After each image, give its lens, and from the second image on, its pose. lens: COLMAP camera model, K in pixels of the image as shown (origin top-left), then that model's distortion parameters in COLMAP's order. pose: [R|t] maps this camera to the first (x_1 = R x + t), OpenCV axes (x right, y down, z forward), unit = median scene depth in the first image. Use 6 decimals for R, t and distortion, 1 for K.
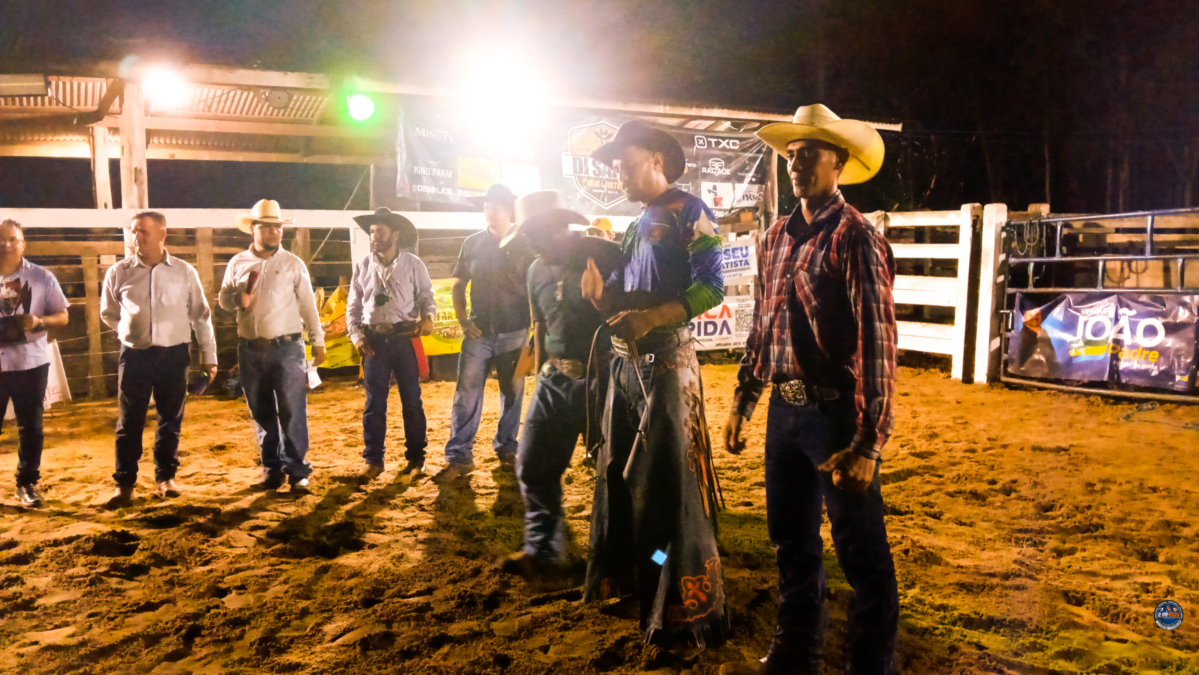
lens RADIAL K [[928.1, 0, 594.3], [0, 928.1, 332.8], [0, 0, 1]] dist [0.082944, -0.175007]
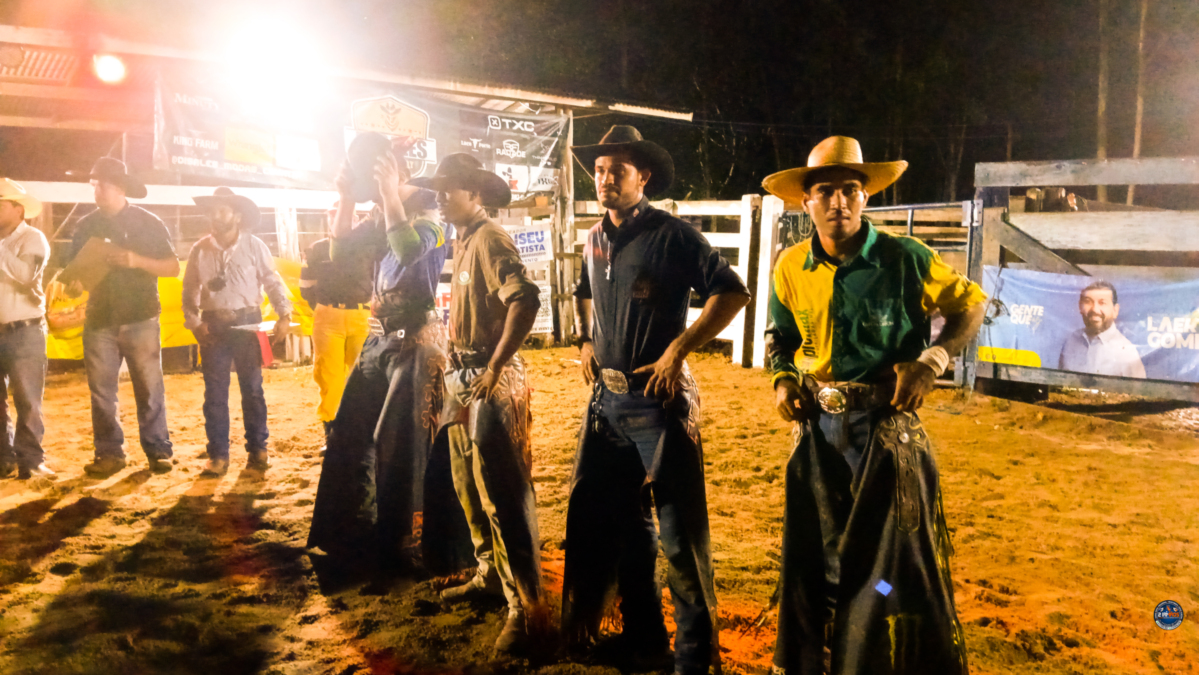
lens RADIAL K [[921.9, 0, 592.8], [0, 921.9, 341.2], [0, 0, 1]] dist [0.095474, -0.209276]
pose [[0.981143, -0.004798, 0.193224, 0.034968], [-0.001301, 0.999505, 0.031421, -0.008545], [-0.193279, -0.031080, 0.980651, 0.028505]]
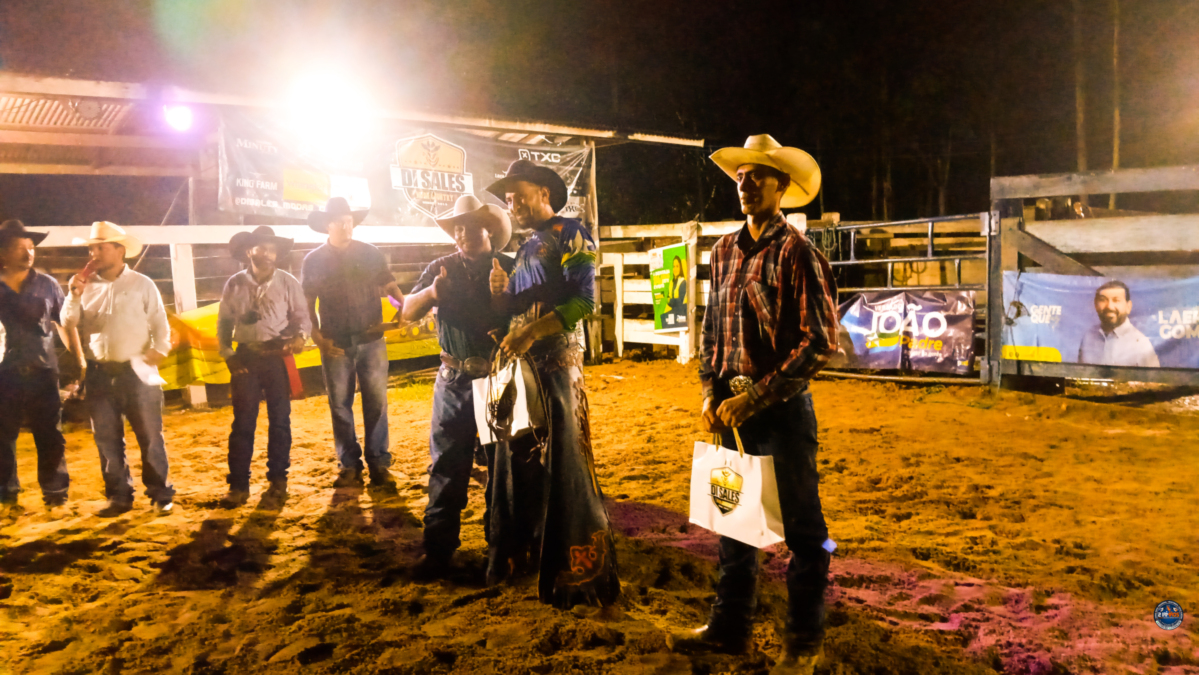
lens RADIAL K [[925.8, 0, 591.5], [0, 925.8, 339.7], [0, 0, 1]] dist [0.075305, -0.172472]
pose [[0.975122, -0.038271, 0.218340, -0.059590], [0.038709, 0.999248, 0.002273, -0.000602], [-0.218262, 0.006235, 0.975870, -0.020951]]
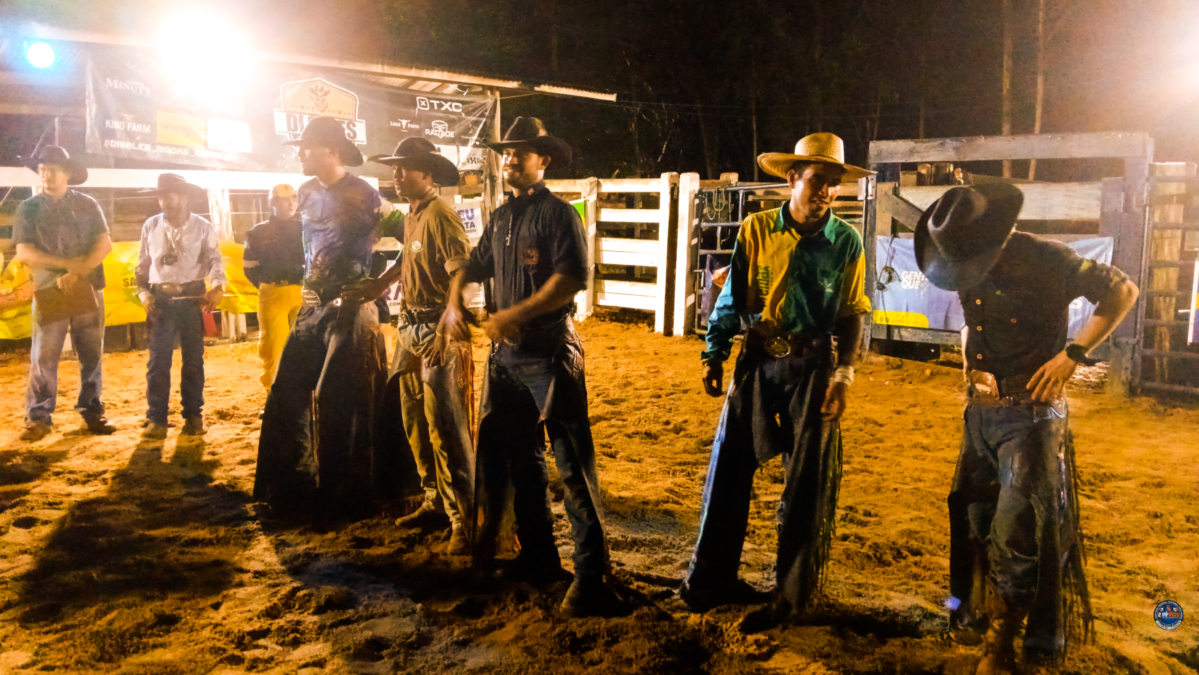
lens RADIAL K [[921.9, 0, 592.8], [0, 921.9, 341.2], [0, 0, 1]] dist [0.095474, -0.209276]
pose [[0.966649, -0.029215, 0.254434, 0.038366], [0.015683, 0.998360, 0.055053, -0.001624], [-0.255625, -0.049227, 0.965522, -0.033796]]
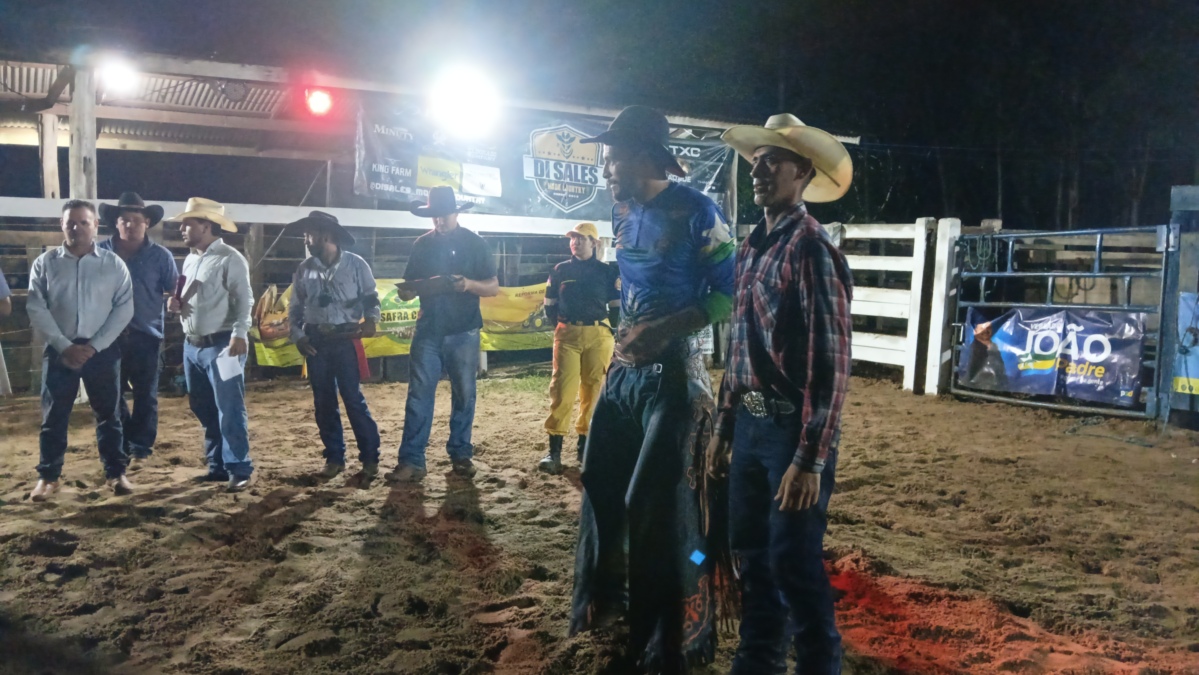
lens RADIAL K [[926.9, 0, 593.9], [0, 926.9, 332.8], [0, 0, 1]] dist [0.097765, -0.218009]
pose [[0.998736, 0.022139, 0.045120, -0.000173], [-0.021948, 0.999748, -0.004716, -0.000246], [-0.045213, 0.003720, 0.998970, 0.003728]]
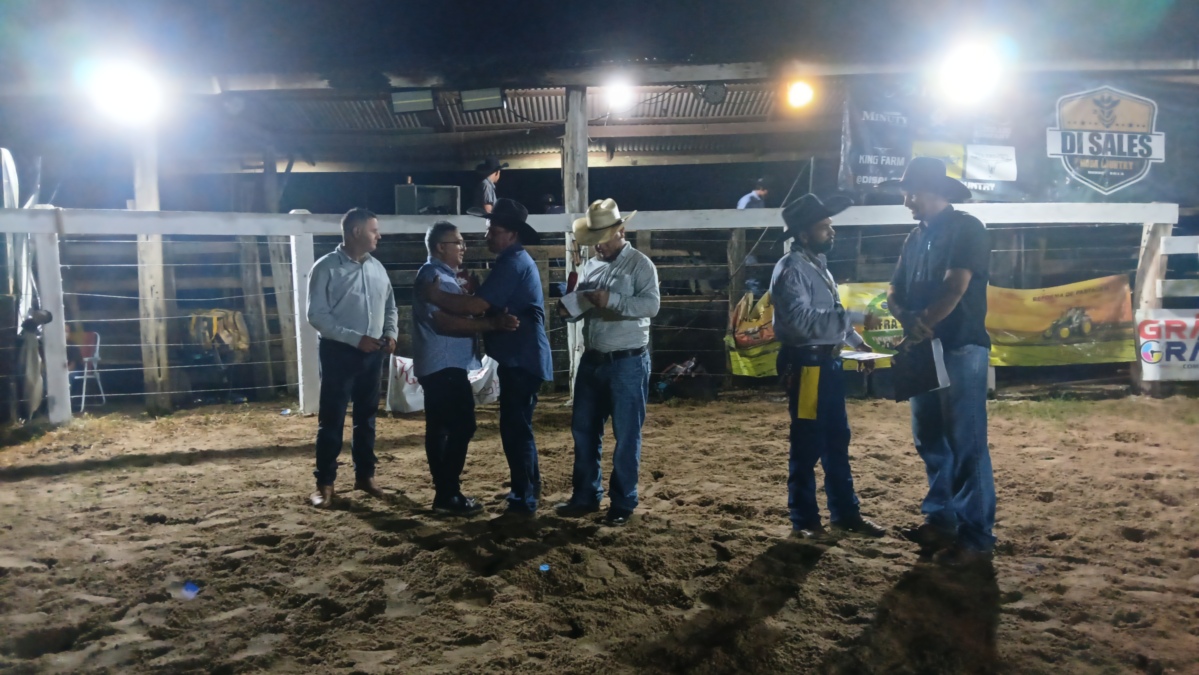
lens RADIAL K [[921.9, 0, 592.8], [0, 921.9, 341.2], [0, 0, 1]] dist [0.095474, -0.209276]
pose [[0.872407, 0.038327, -0.487275, 0.026848], [-0.034139, 0.999264, 0.017477, -0.009146], [0.487586, 0.001388, 0.873074, 0.113803]]
